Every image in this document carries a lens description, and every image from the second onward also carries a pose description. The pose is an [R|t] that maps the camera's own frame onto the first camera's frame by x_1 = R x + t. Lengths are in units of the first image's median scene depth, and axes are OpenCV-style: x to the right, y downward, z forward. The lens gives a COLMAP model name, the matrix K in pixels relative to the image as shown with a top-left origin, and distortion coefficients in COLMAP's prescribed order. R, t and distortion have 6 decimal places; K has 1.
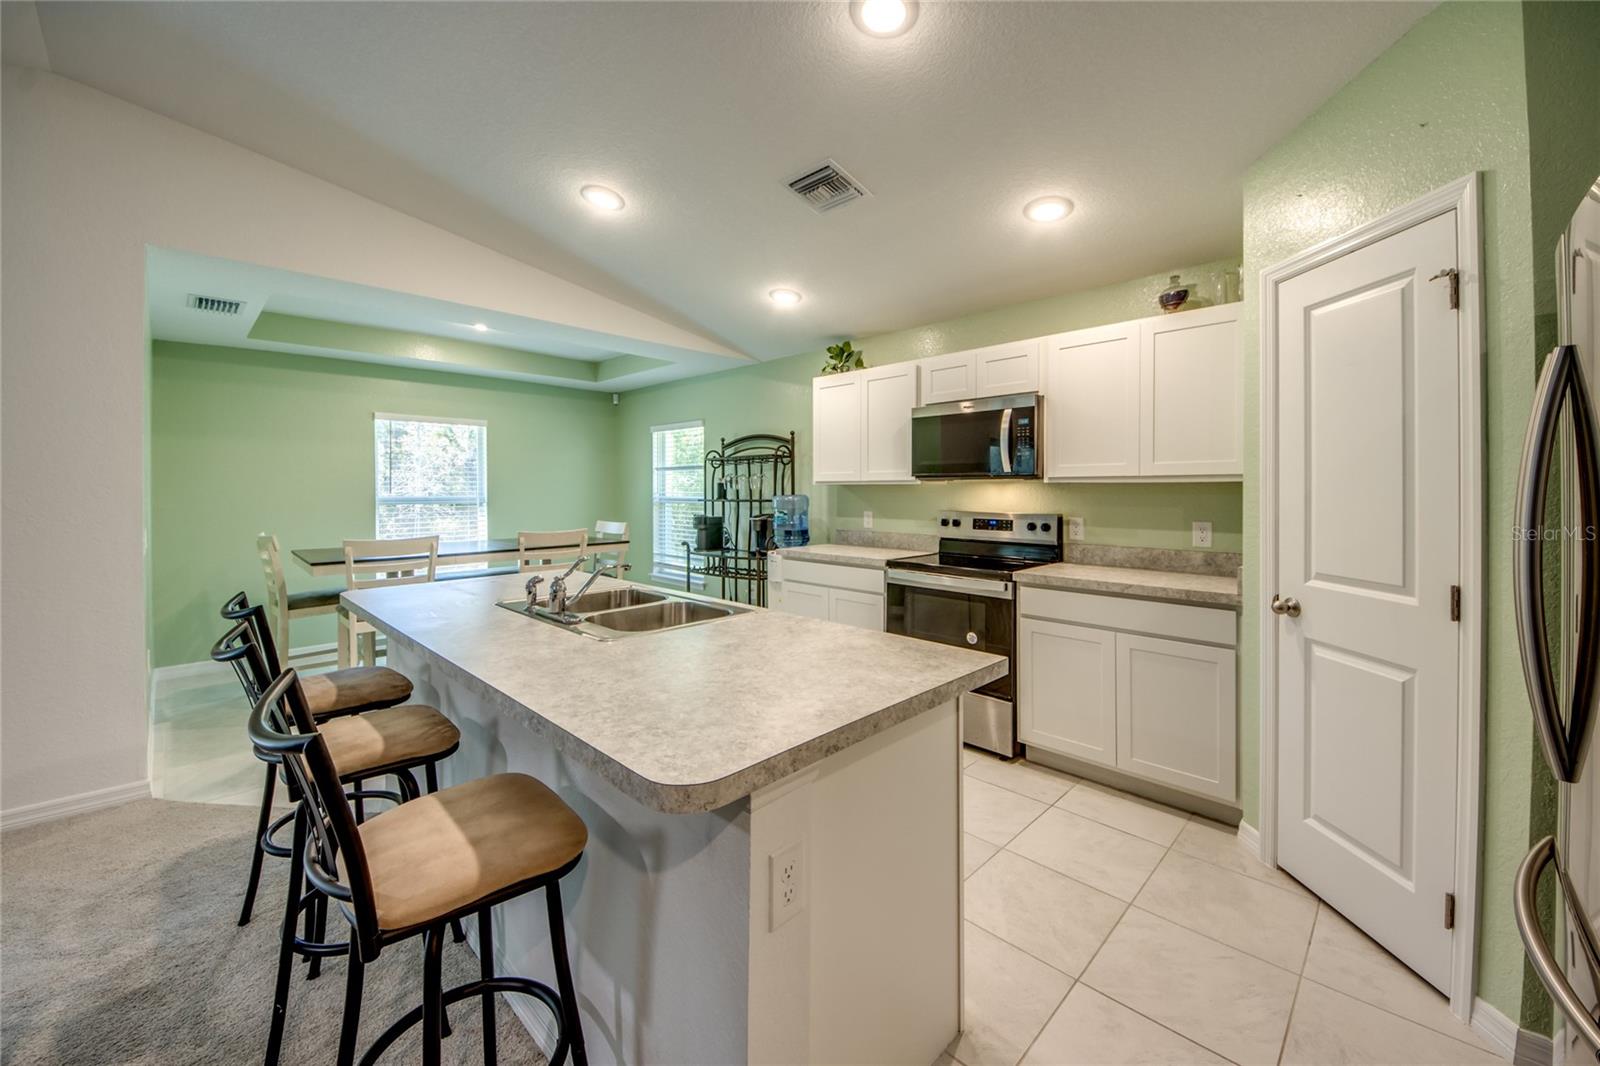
lens RADIAL K [[620.8, 0, 806.4], [0, 620.8, 496.8], [0, 0, 1]] dist [0.018778, -0.012659]
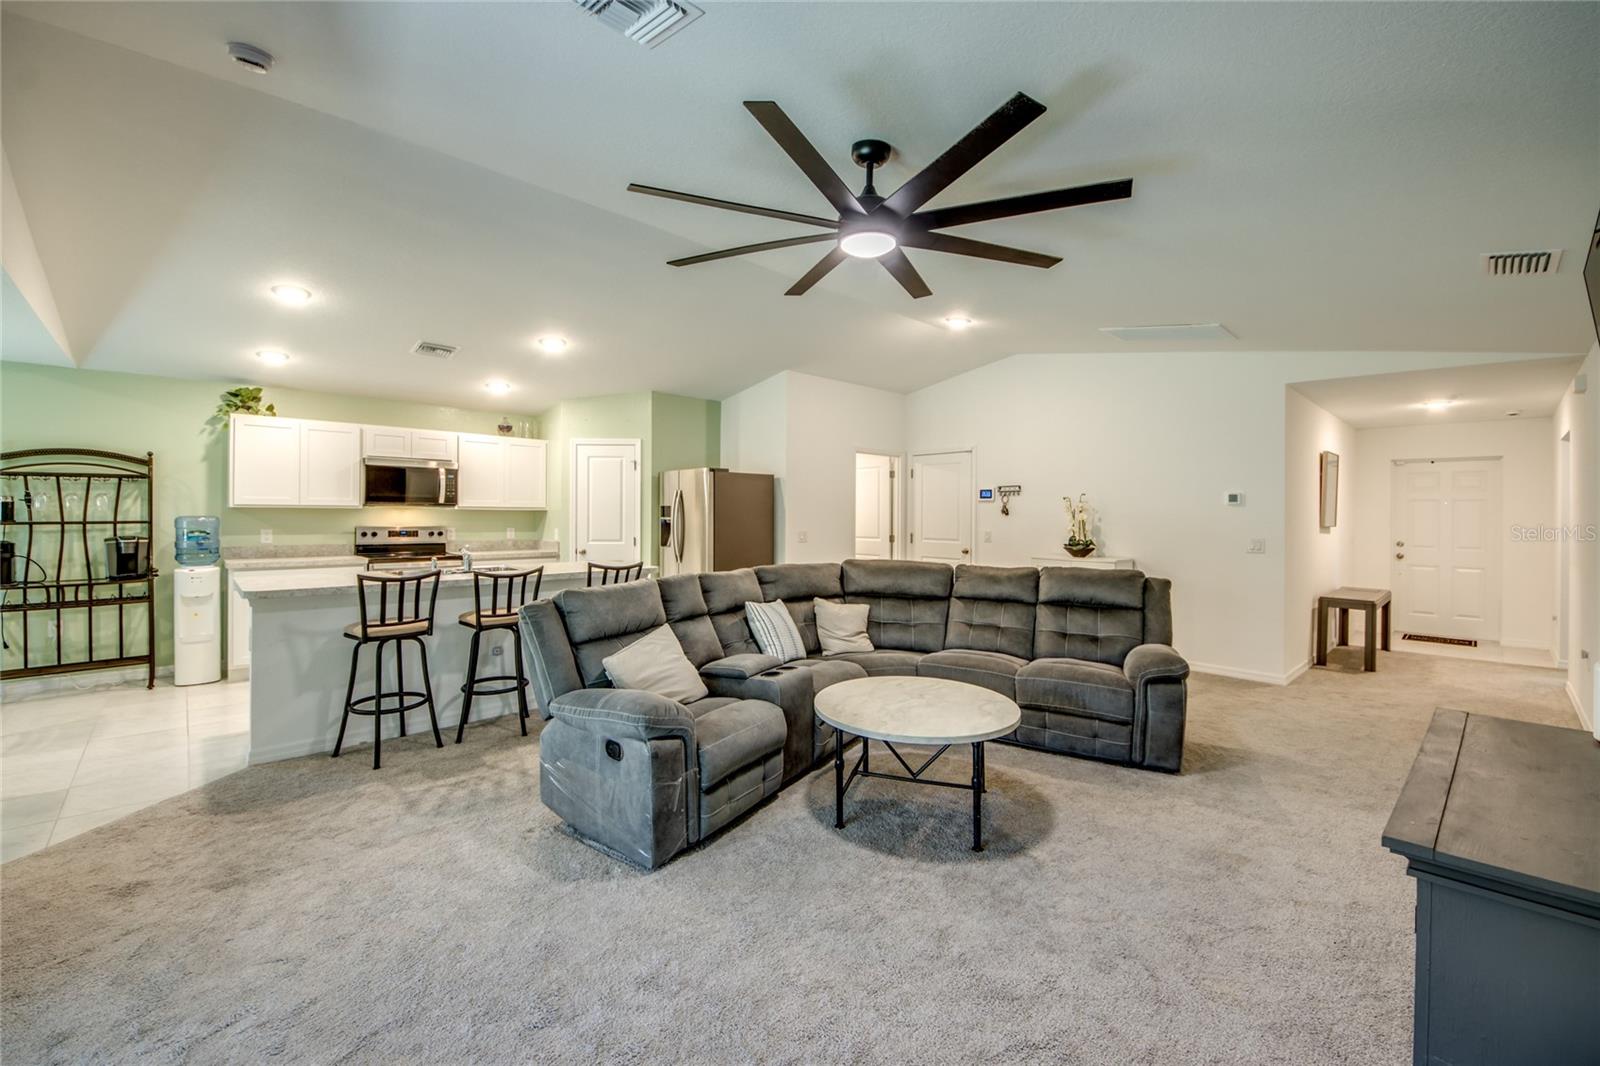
lens RADIAL K [[665.1, 0, 821.3], [0, 665.1, 514.5], [0, 0, 1]] dist [-0.000577, -0.007387]
pose [[0.000327, 0.003007, 0.999995, -1.193453], [0.006763, 0.999973, -0.003009, 0.005281], [-0.999977, 0.006764, 0.000306, -0.084113]]
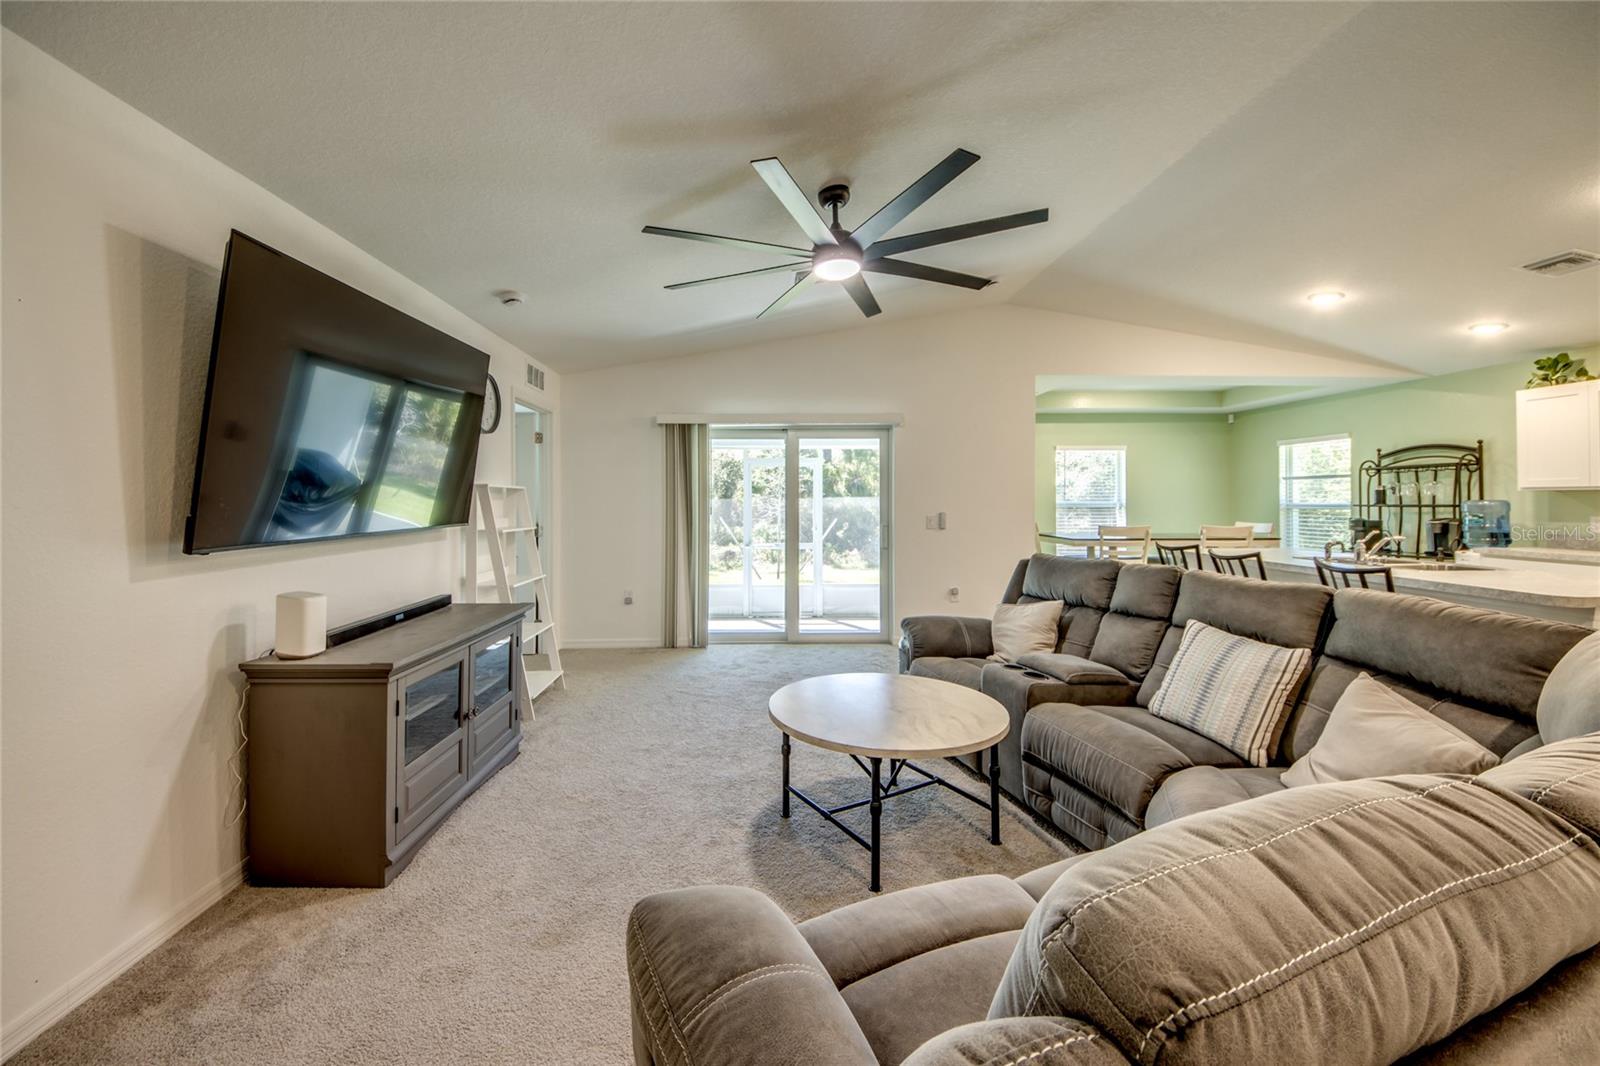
lens RADIAL K [[620.8, 0, 765.6], [0, 620.8, 493.7], [0, 0, 1]] dist [0.018778, -0.012659]
pose [[0.706504, -0.003464, -0.707700, -0.146923], [-0.011599, 0.999797, -0.016473, 0.018773], [0.707614, 0.019847, 0.706321, -0.668985]]
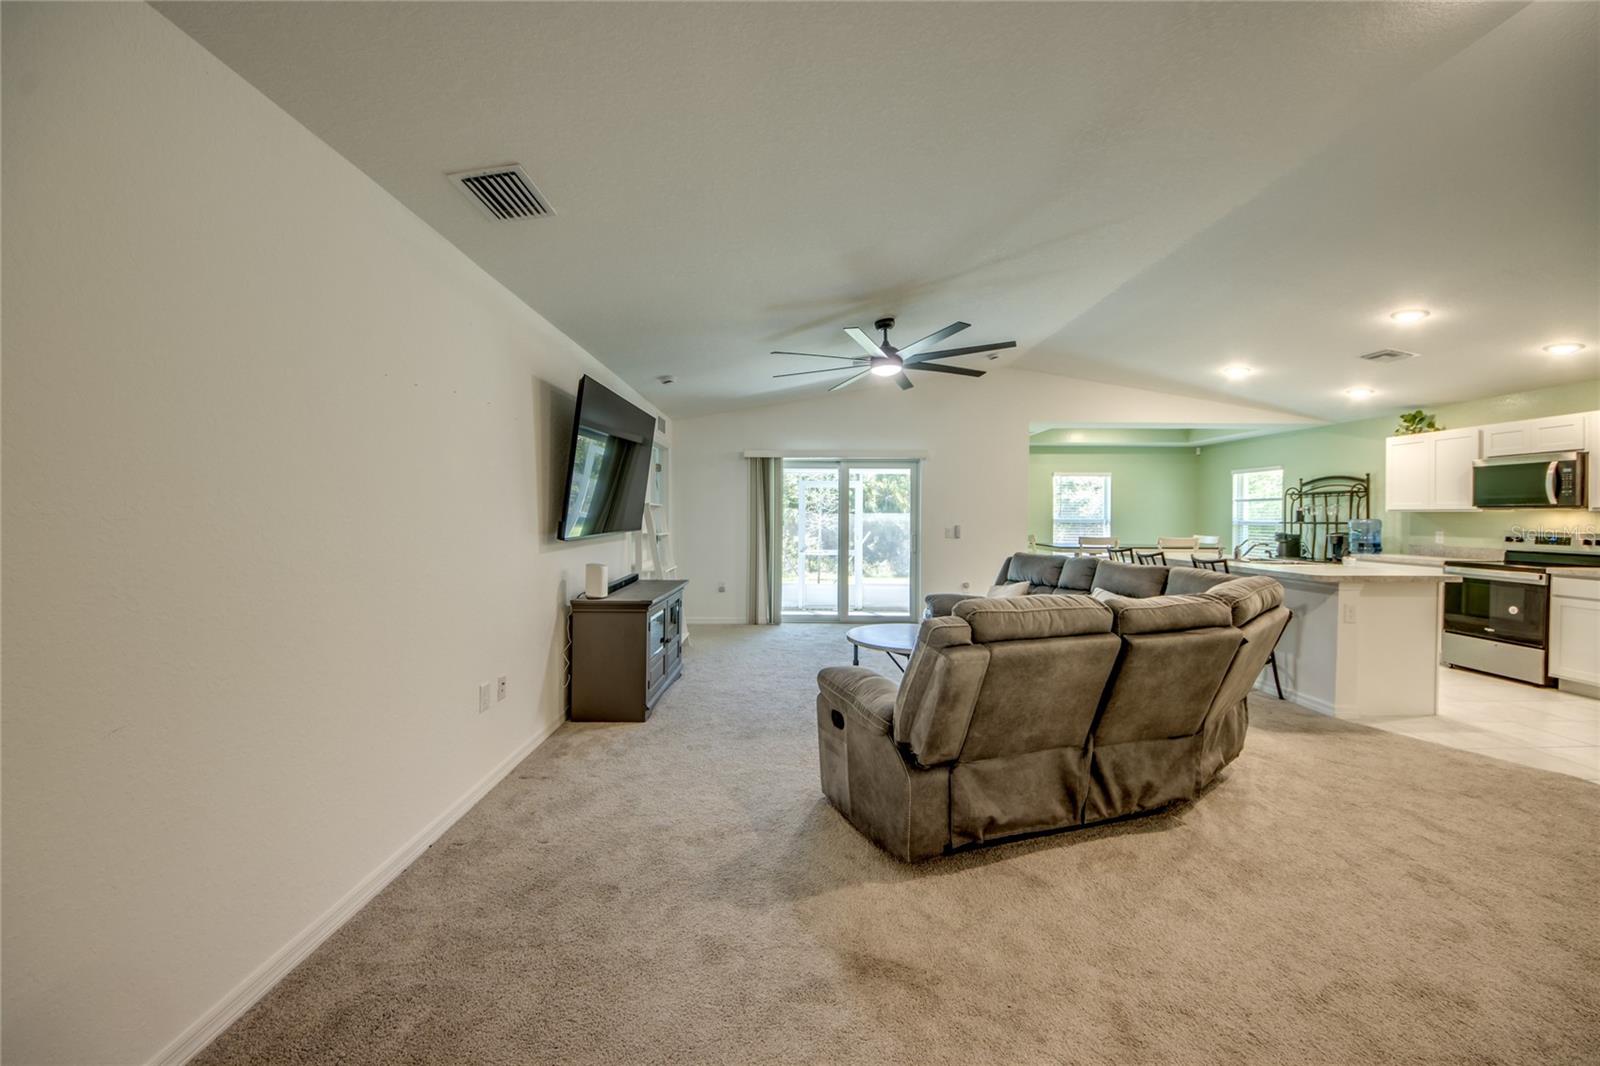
lens RADIAL K [[620.8, 0, 796.7], [0, 620.8, 516.5], [0, 0, 1]] dist [0.018778, -0.012659]
pose [[0.712036, 0.009870, -0.702074, 0.055928], [-0.018744, 0.999812, -0.004954, 0.023647], [0.701893, 0.016687, 0.712087, -0.979705]]
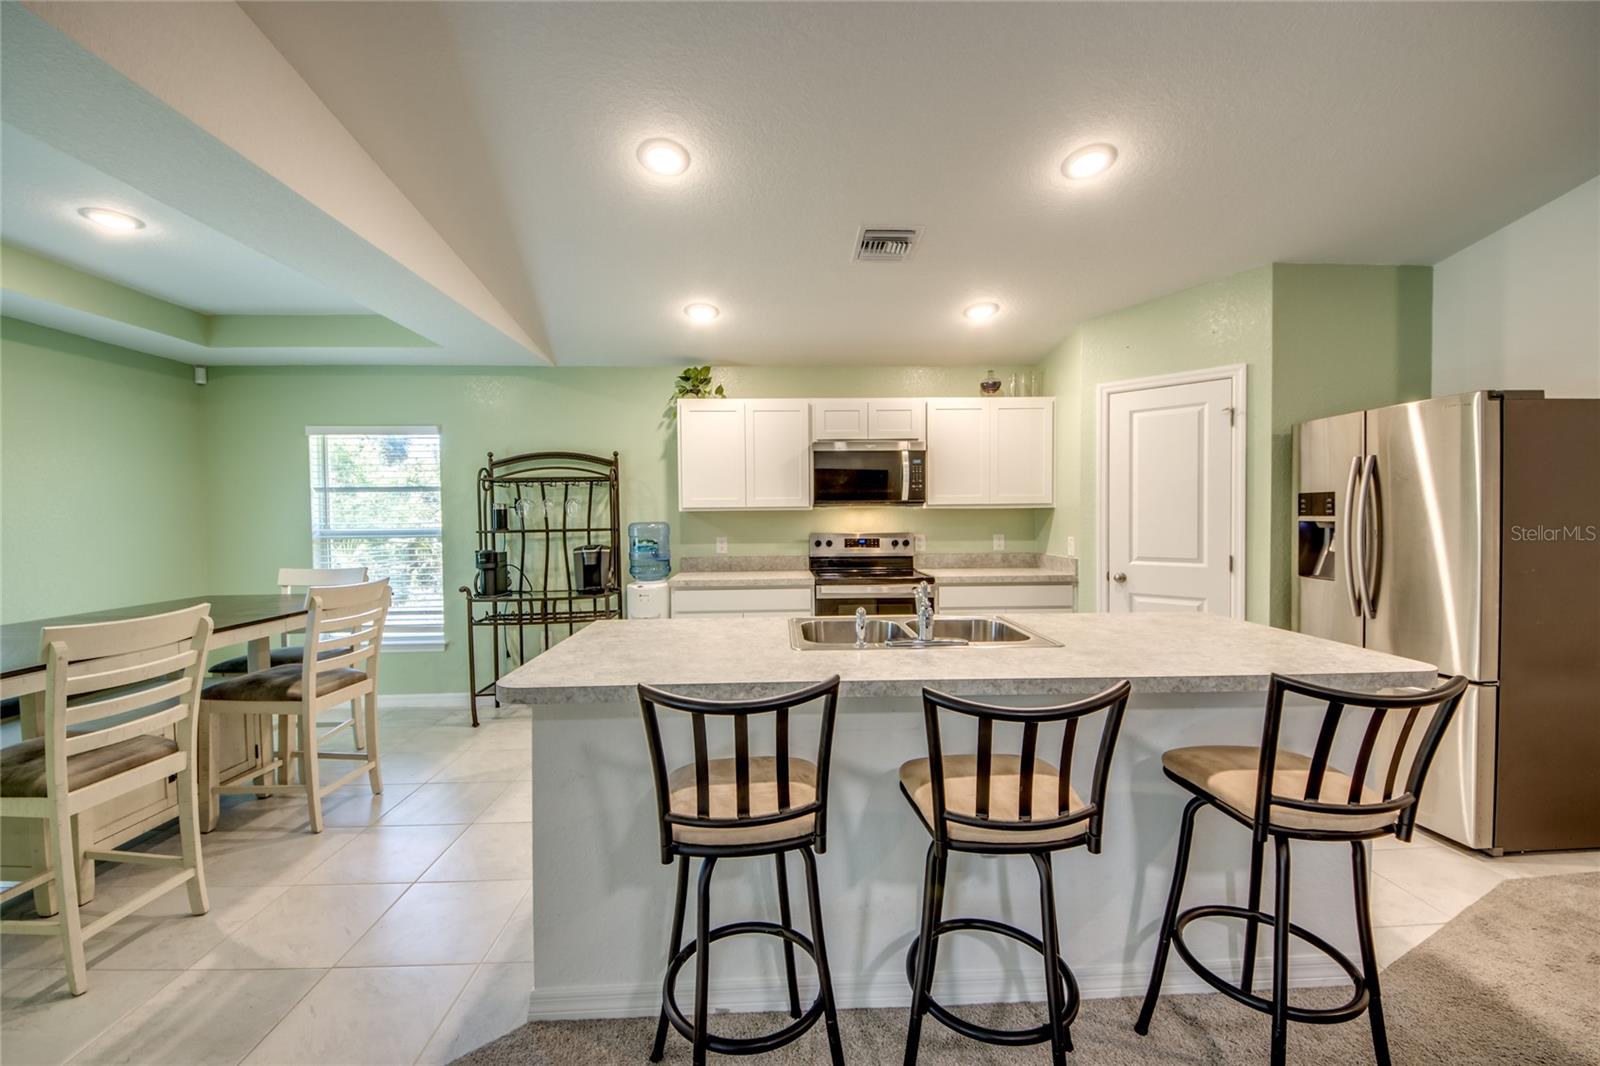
lens RADIAL K [[620.8, 0, 788.2], [0, 620.8, 525.8], [0, 0, 1]] dist [0.018778, -0.012659]
pose [[0.681897, -0.019469, 0.731189, -0.562804], [0.018798, 0.999782, 0.009090, -0.002337], [-0.731207, 0.007547, 0.682114, 0.228182]]
